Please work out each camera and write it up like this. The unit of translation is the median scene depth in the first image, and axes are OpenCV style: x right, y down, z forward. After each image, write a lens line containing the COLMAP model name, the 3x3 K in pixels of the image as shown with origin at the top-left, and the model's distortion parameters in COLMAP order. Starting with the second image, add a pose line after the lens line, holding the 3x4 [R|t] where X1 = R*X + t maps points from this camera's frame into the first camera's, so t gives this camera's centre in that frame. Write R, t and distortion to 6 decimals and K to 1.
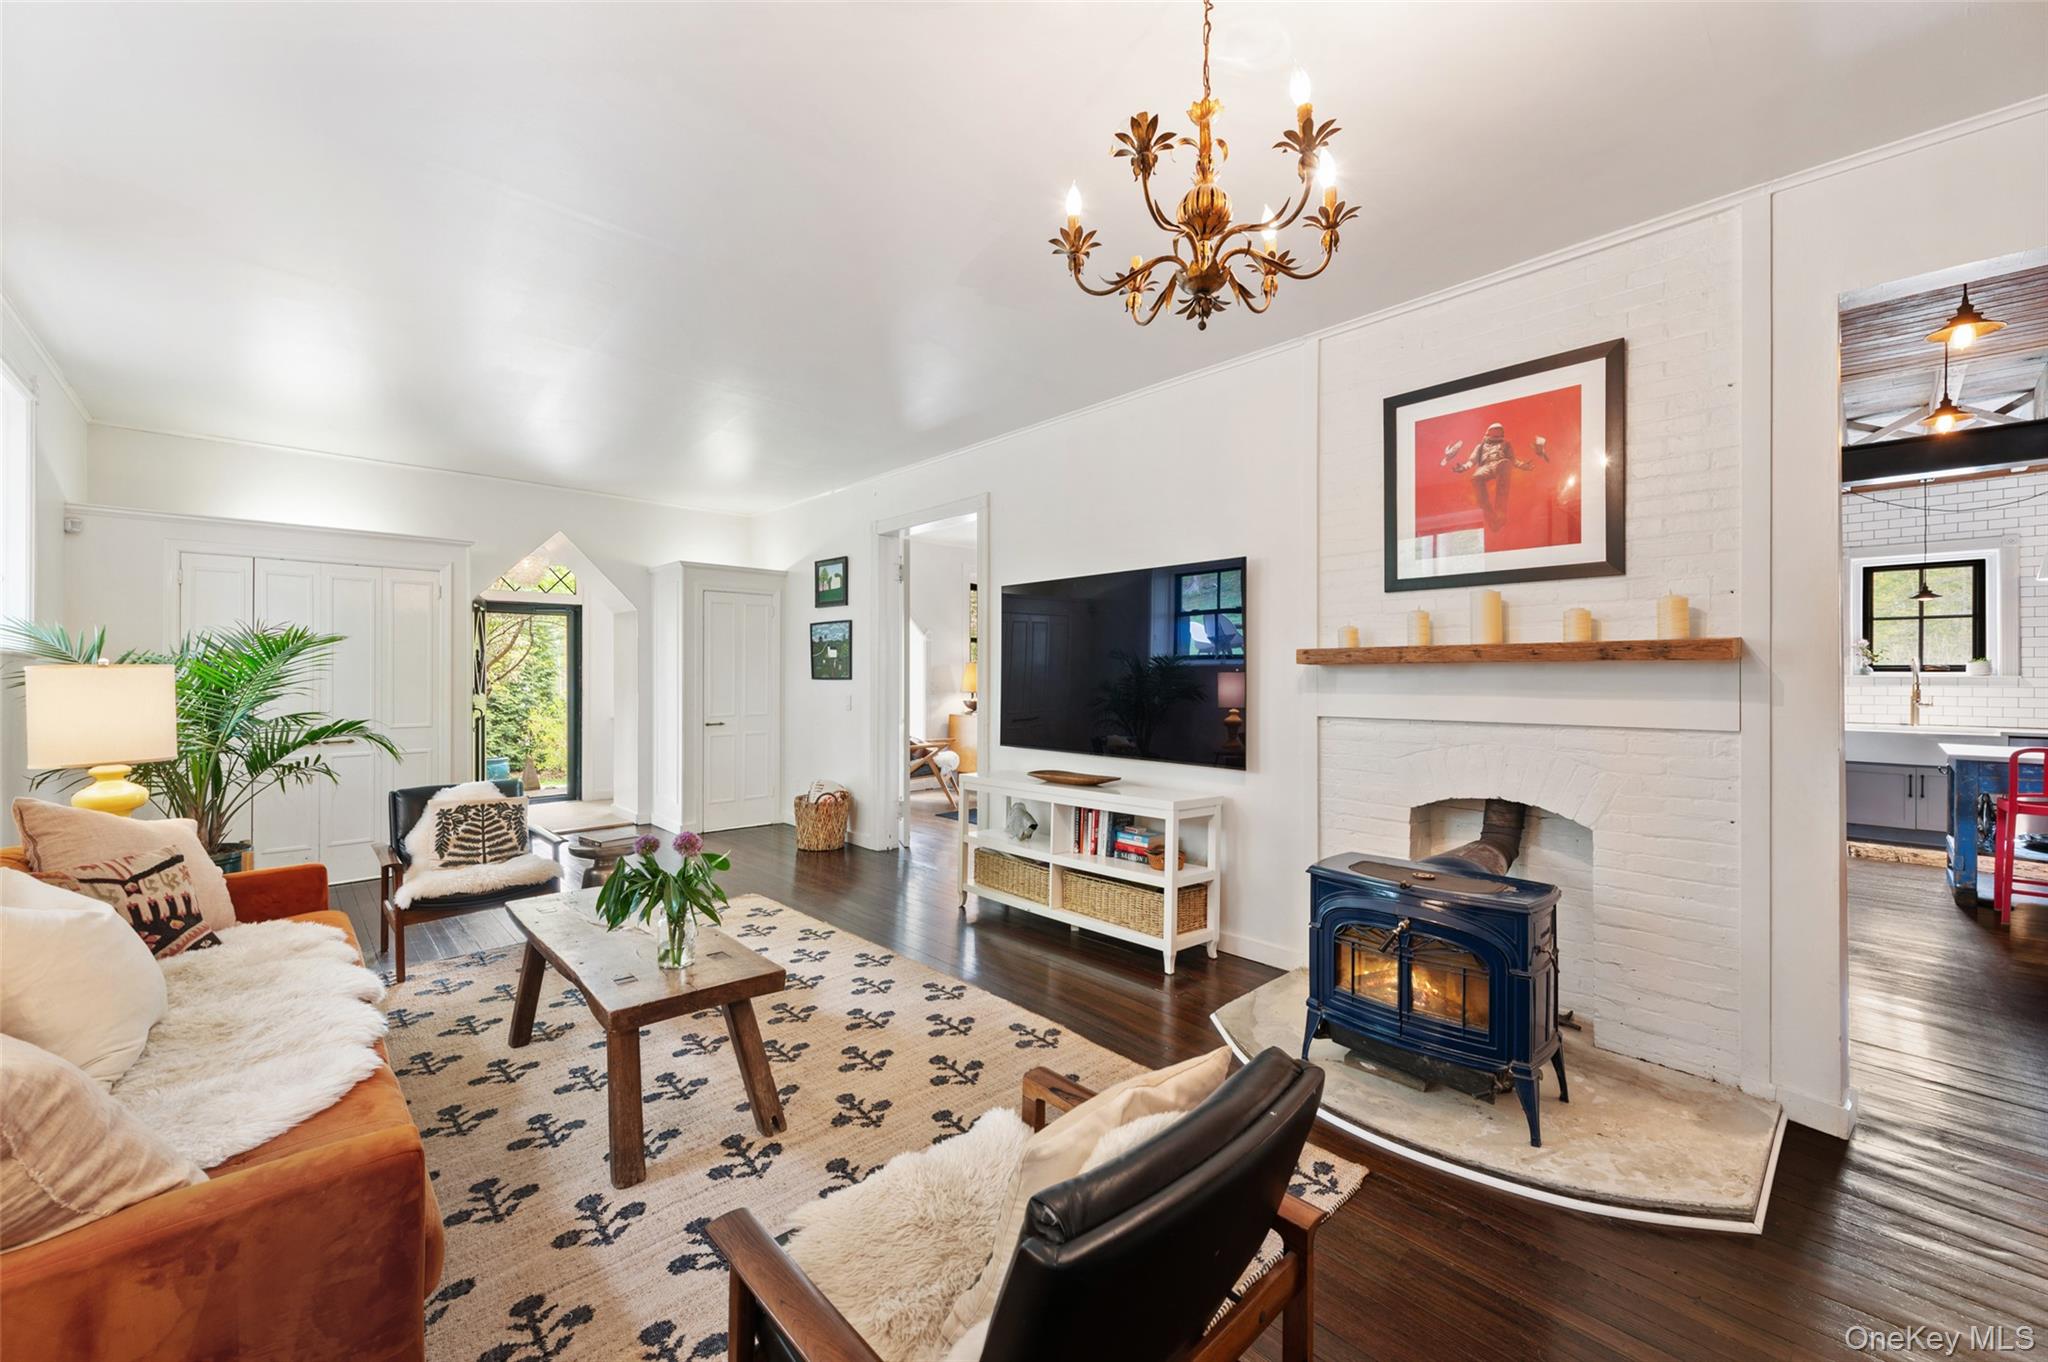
lens RADIAL K [[806.9, 0, 1014.4], [0, 806.9, 675.4], [0, 0, 1]] dist [0.015238, -0.000505]
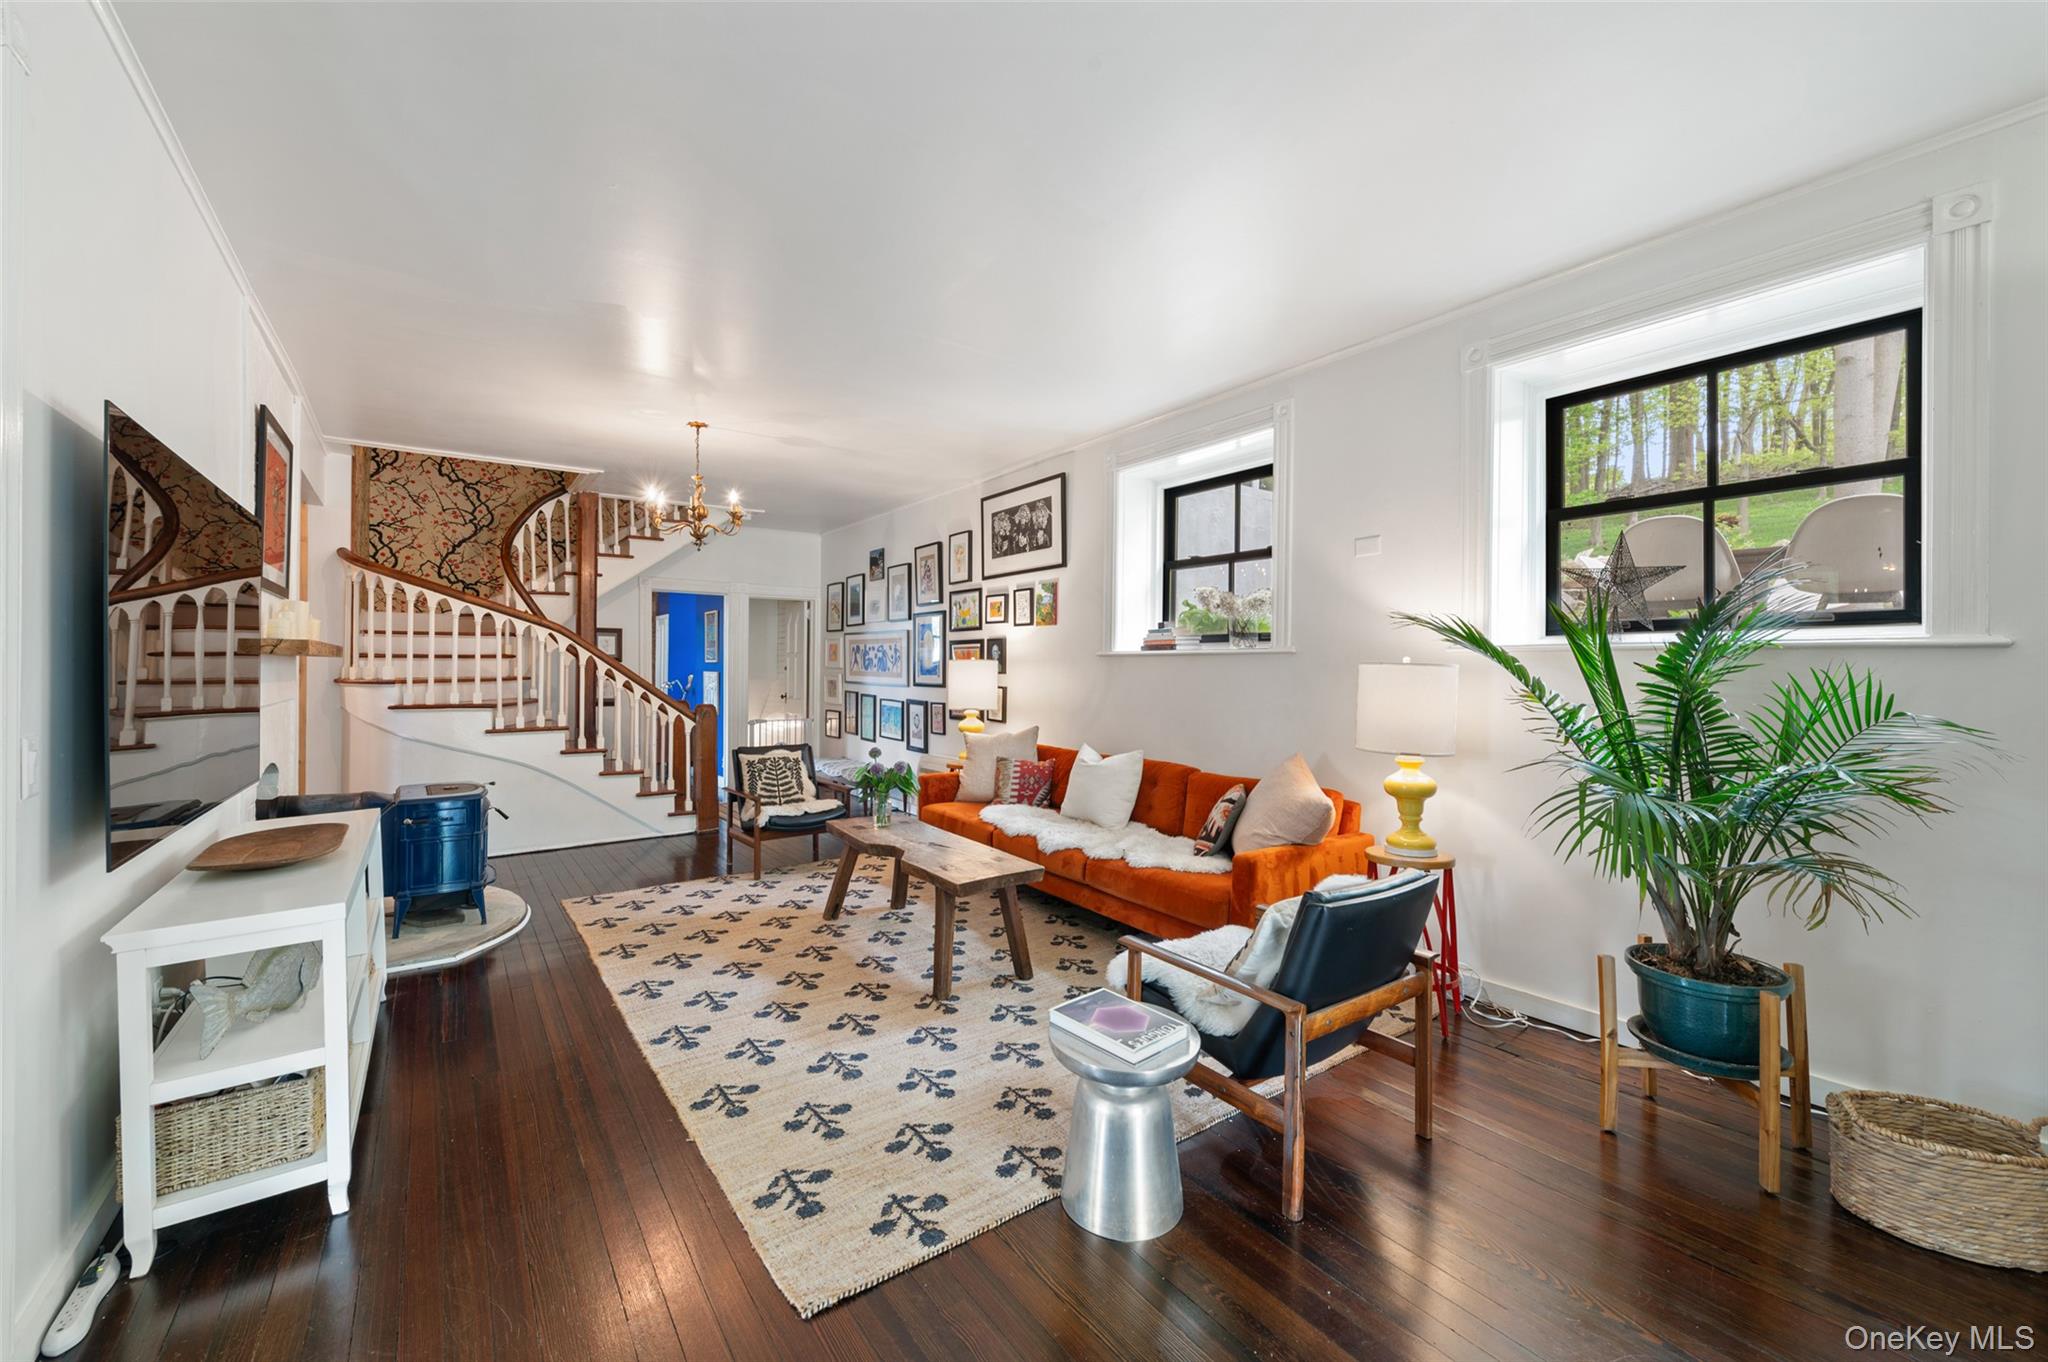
lens RADIAL K [[802.6, 0, 1022.6], [0, 802.6, 676.9], [0, 0, 1]] dist [0.007982, -0.000437]
pose [[-0.993638, -0.007200, 0.112395, -0.715347], [-0.005902, 0.999912, 0.011878, -0.003967], [-0.112471, 0.011139, -0.993593, 2.117670]]
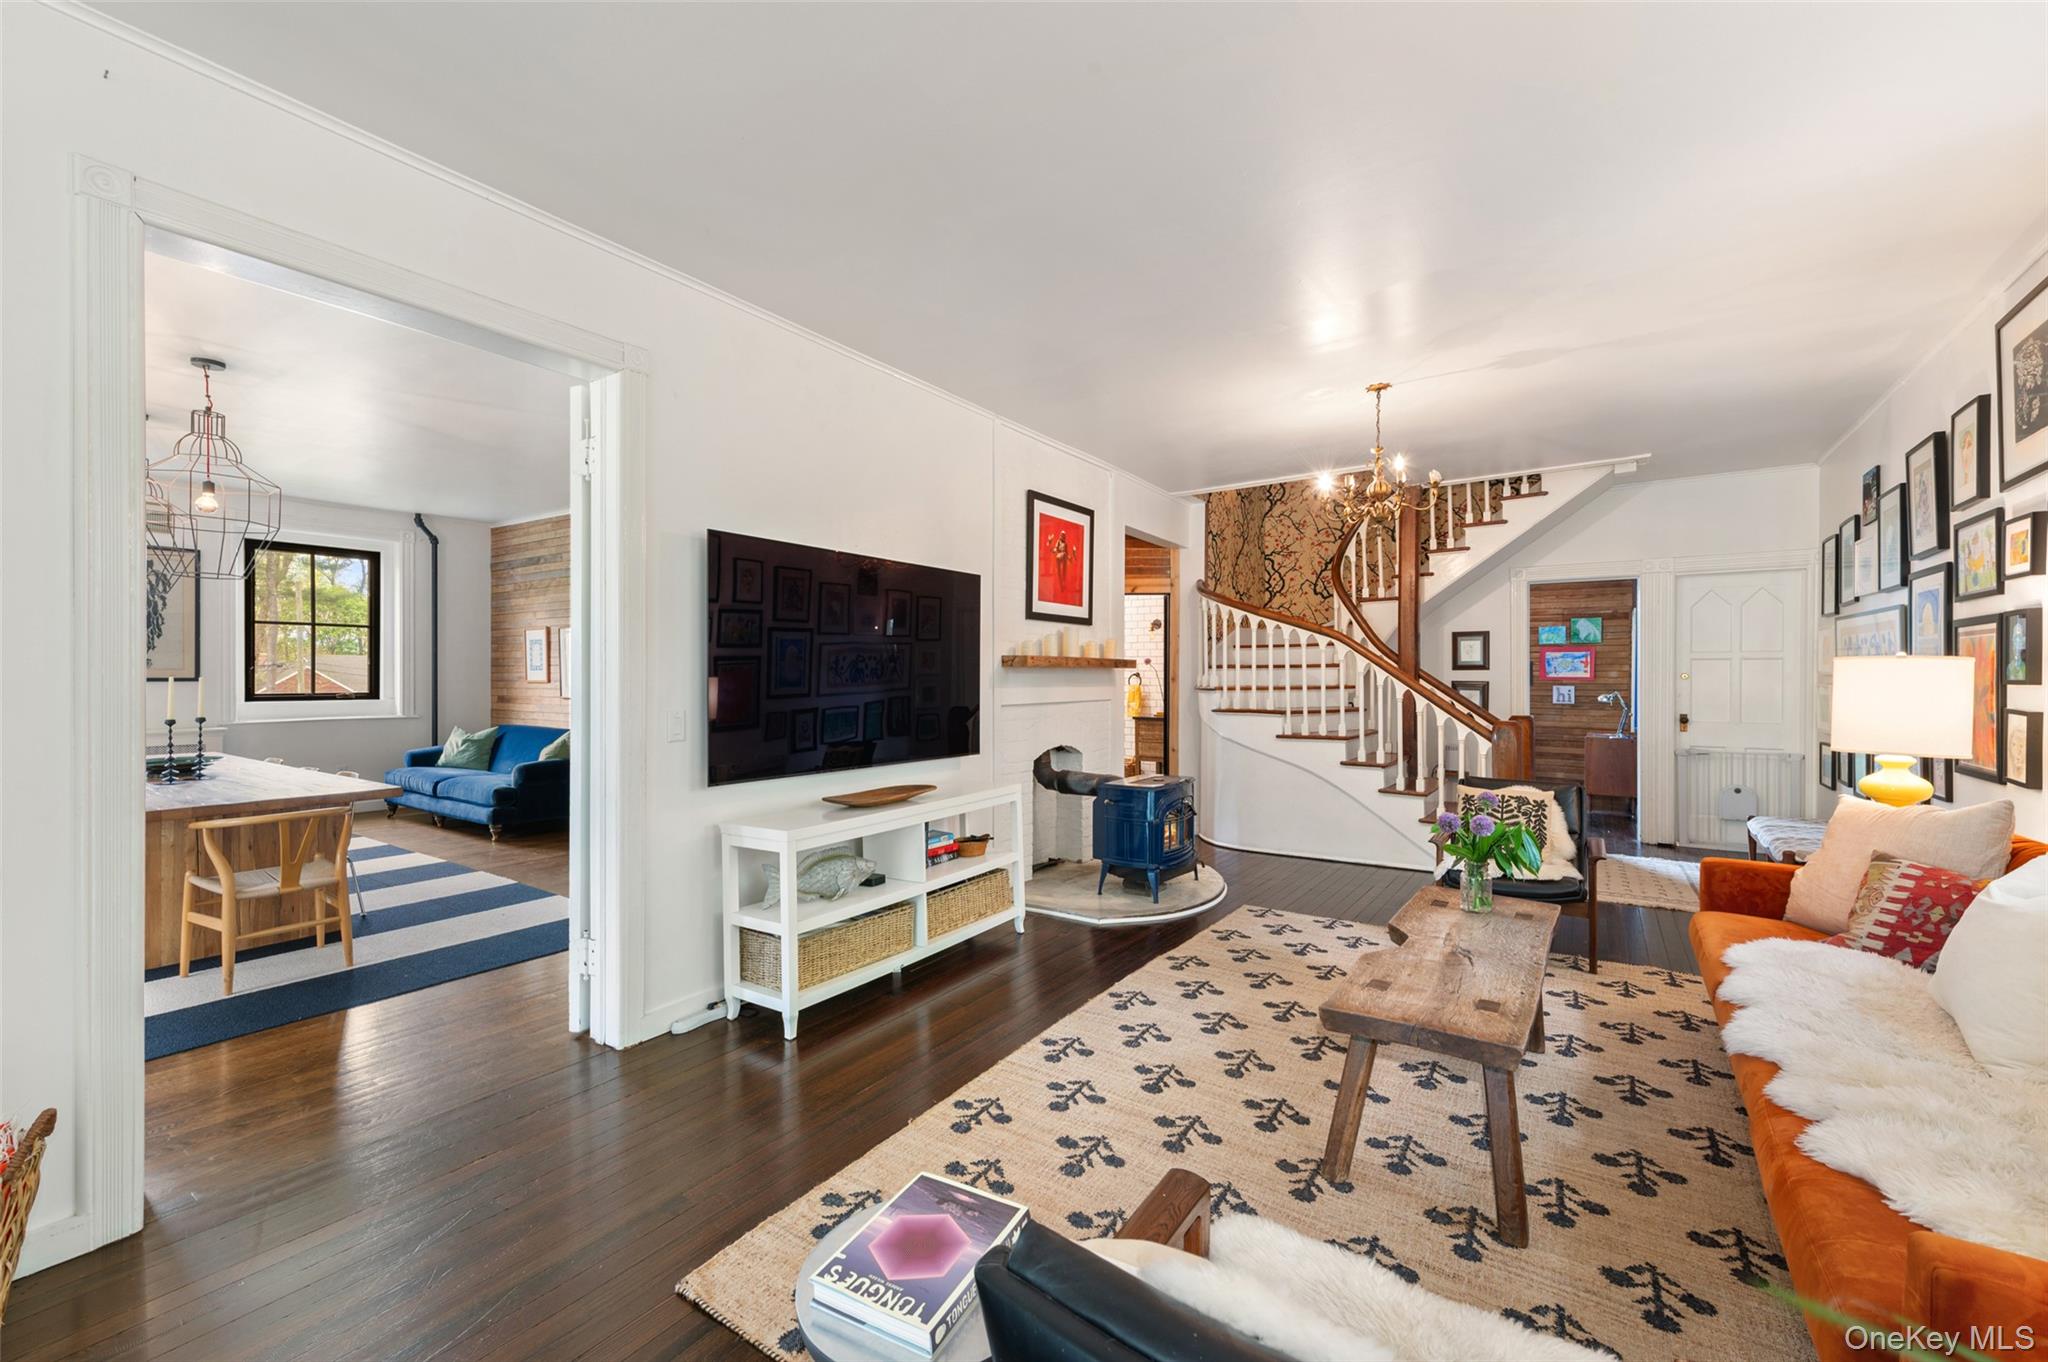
lens RADIAL K [[838.2, 0, 1016.8], [0, 838.2, 680.1], [0, 0, 1]] dist [0.008145, -0.000395]
pose [[-0.223122, -0.005453, 0.974775, -1.144387], [0.001006, 0.999983, 0.005824, 0.000960], [-0.974790, 0.002280, -0.223113, 1.496408]]
